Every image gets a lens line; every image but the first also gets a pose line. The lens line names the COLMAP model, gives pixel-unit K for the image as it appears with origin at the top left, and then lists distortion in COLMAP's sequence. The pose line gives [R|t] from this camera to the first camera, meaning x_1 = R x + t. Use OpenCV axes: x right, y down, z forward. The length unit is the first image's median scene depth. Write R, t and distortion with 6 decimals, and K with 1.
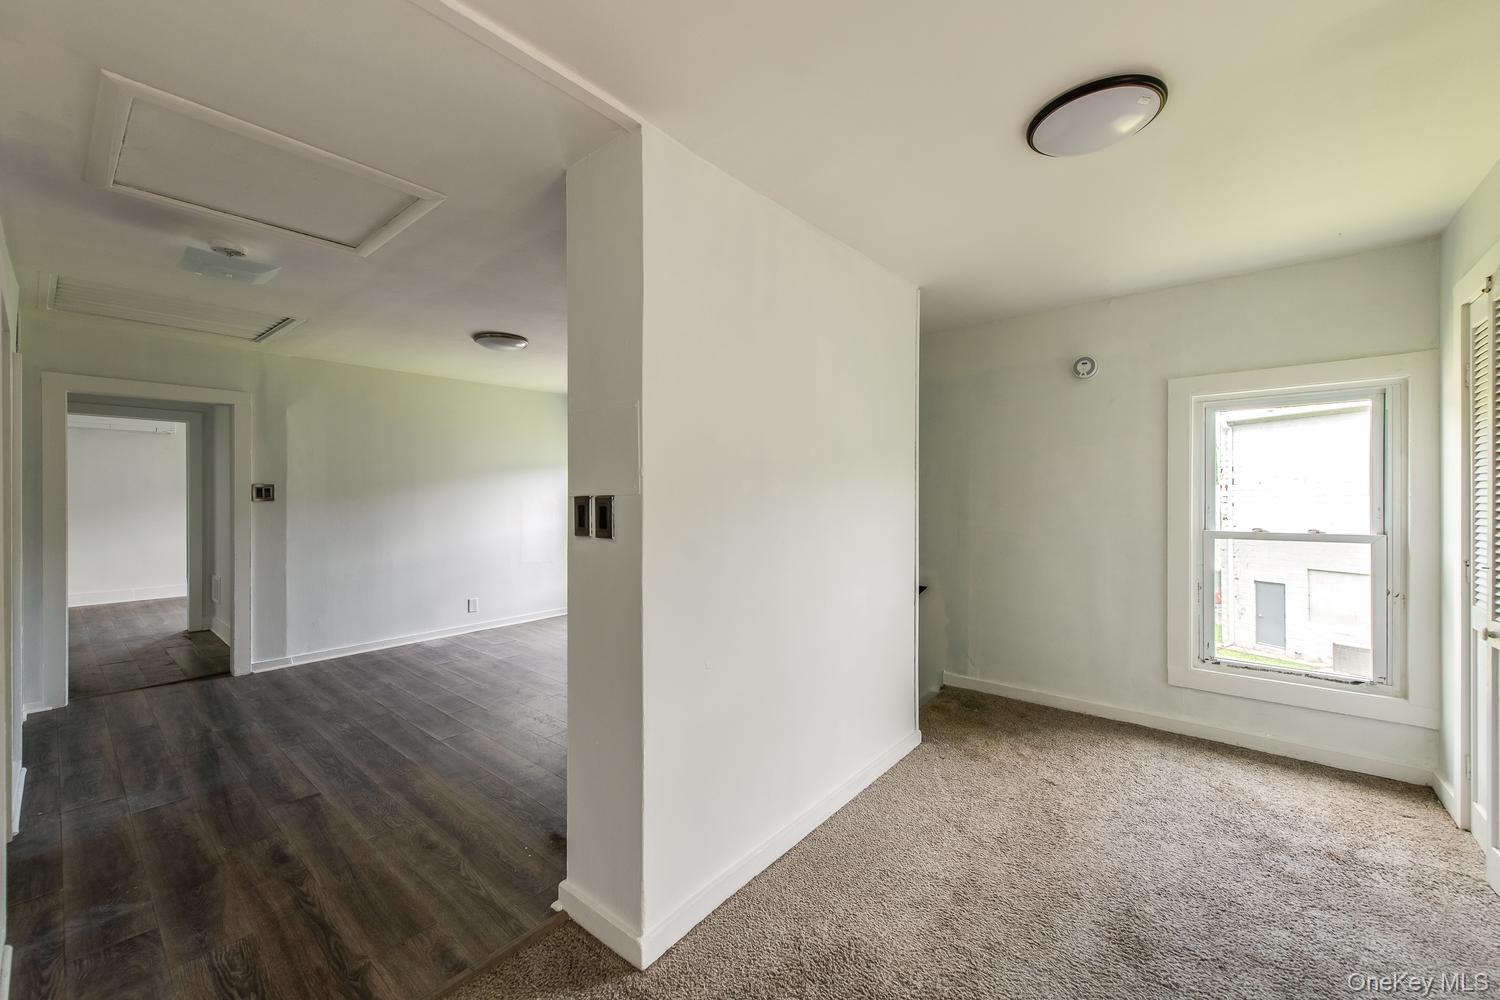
lens RADIAL K [[590.4, 0, 758.0], [0, 590.4, 503.5], [0, 0, 1]] dist [0.011690, -0.003785]
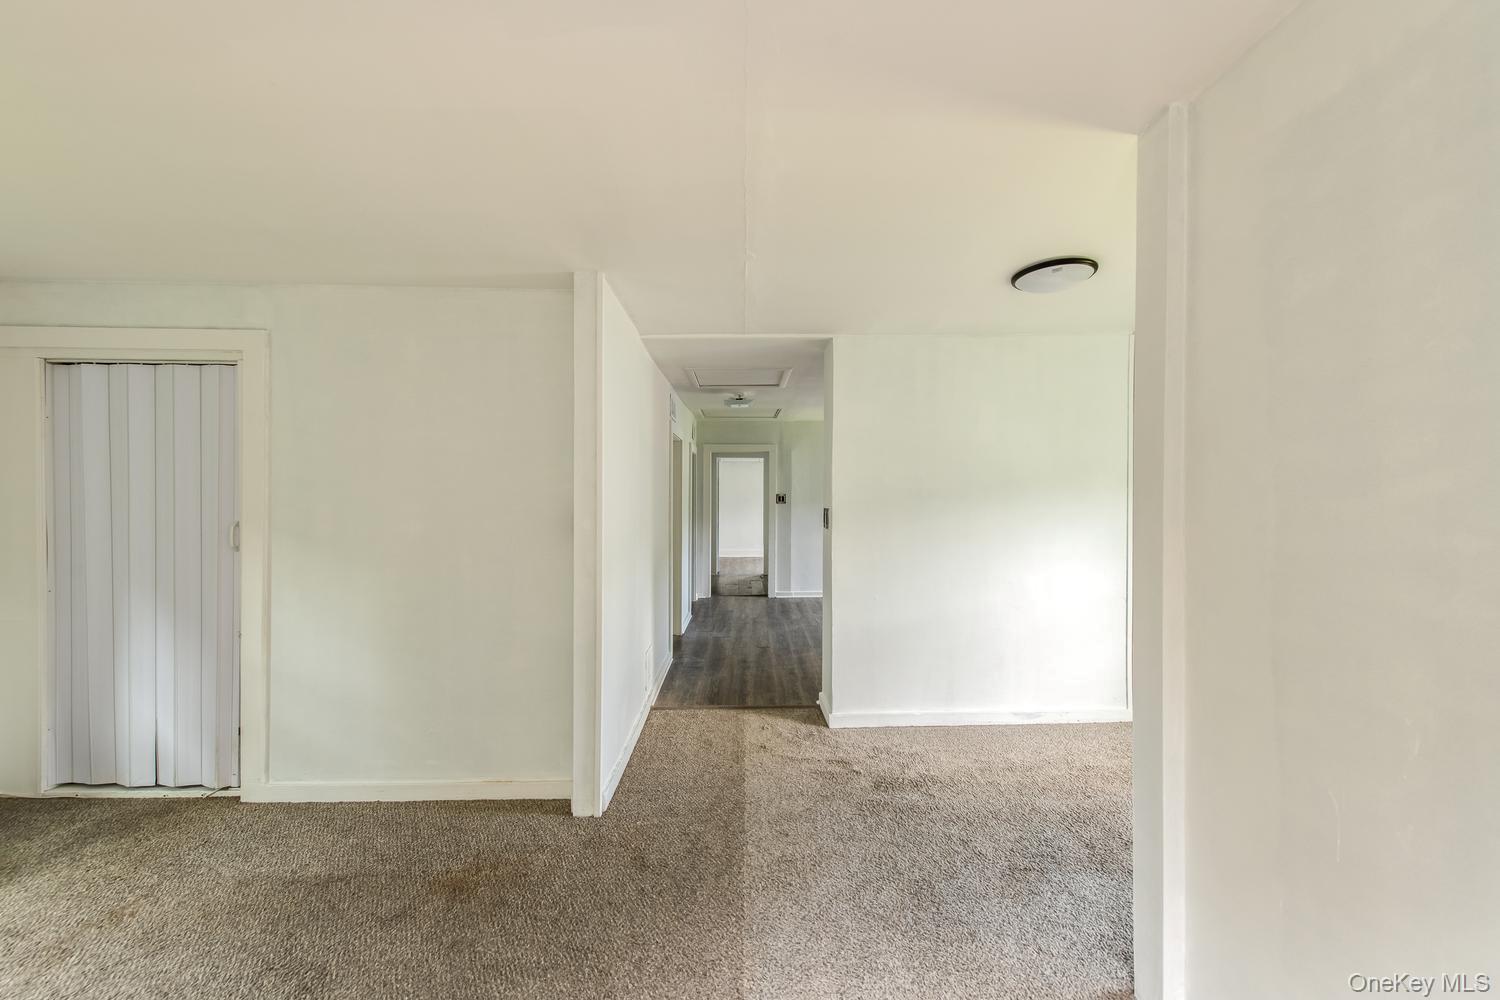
lens RADIAL K [[590.4, 0, 750.4], [0, 590.4, 495.3], [0, 0, 1]] dist [0.011690, -0.003785]
pose [[0.645532, 0.003509, -0.763725, 0.777197], [-0.015435, 0.999845, -0.008452, -0.019664], [0.763577, 0.017244, 0.645486, -0.380333]]
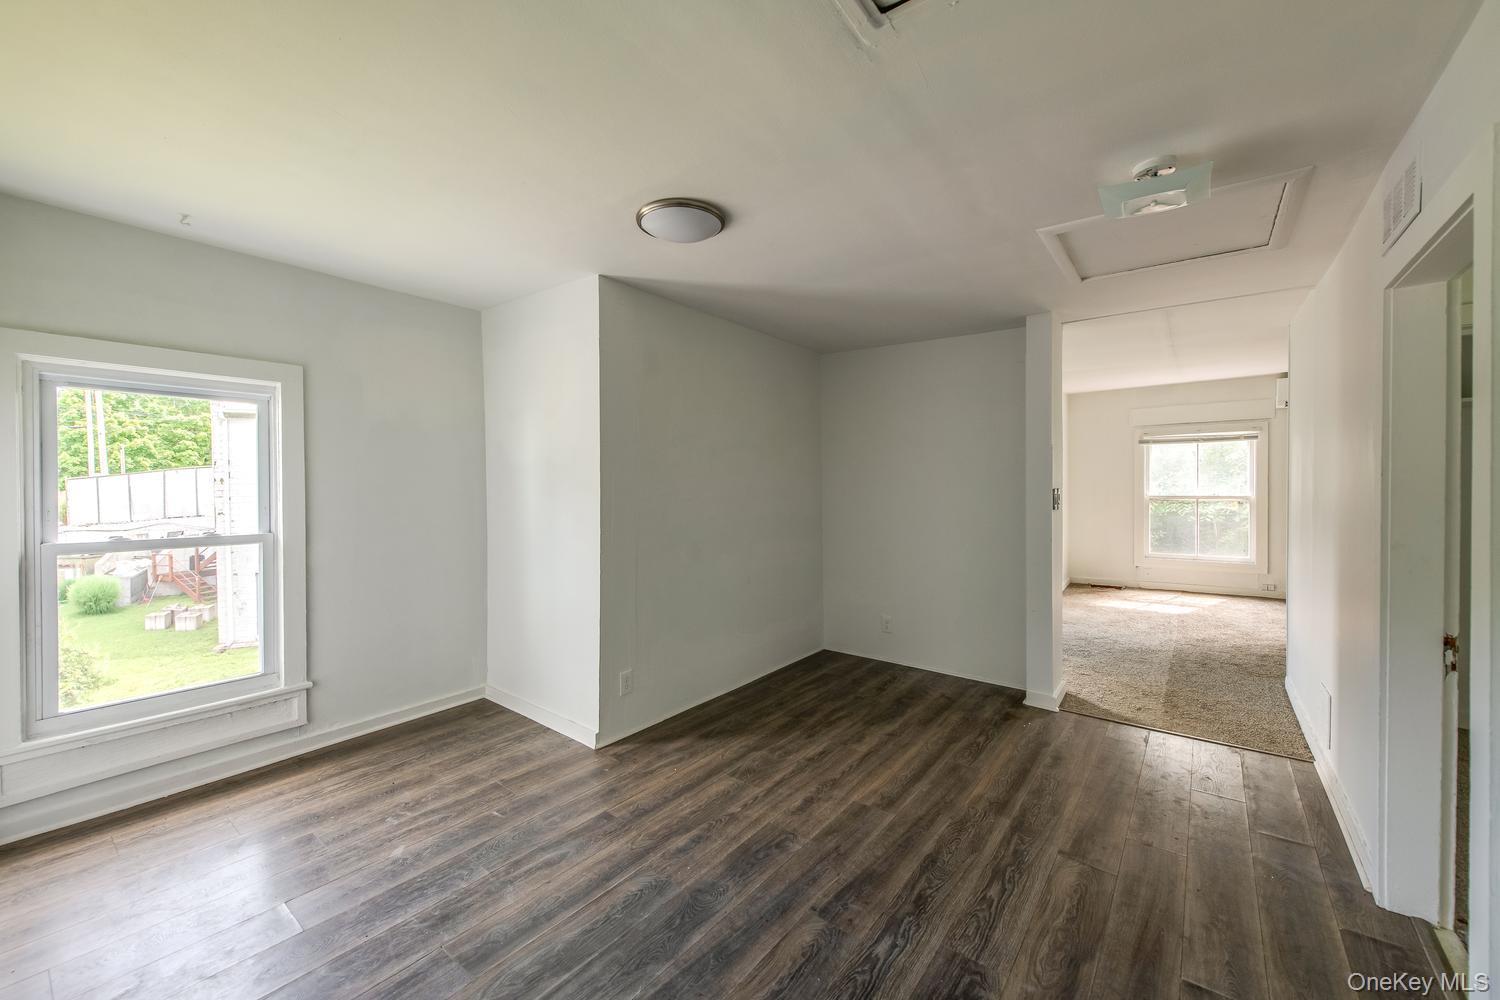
lens RADIAL K [[590.4, 0, 746.8], [0, 590.4, 496.7], [0, 0, 1]] dist [0.011690, -0.003785]
pose [[-0.043896, -0.014187, 0.998935, -0.943579], [0.014630, 0.999783, 0.014842, -0.013044], [-0.998929, 0.015266, -0.043679, 0.899711]]
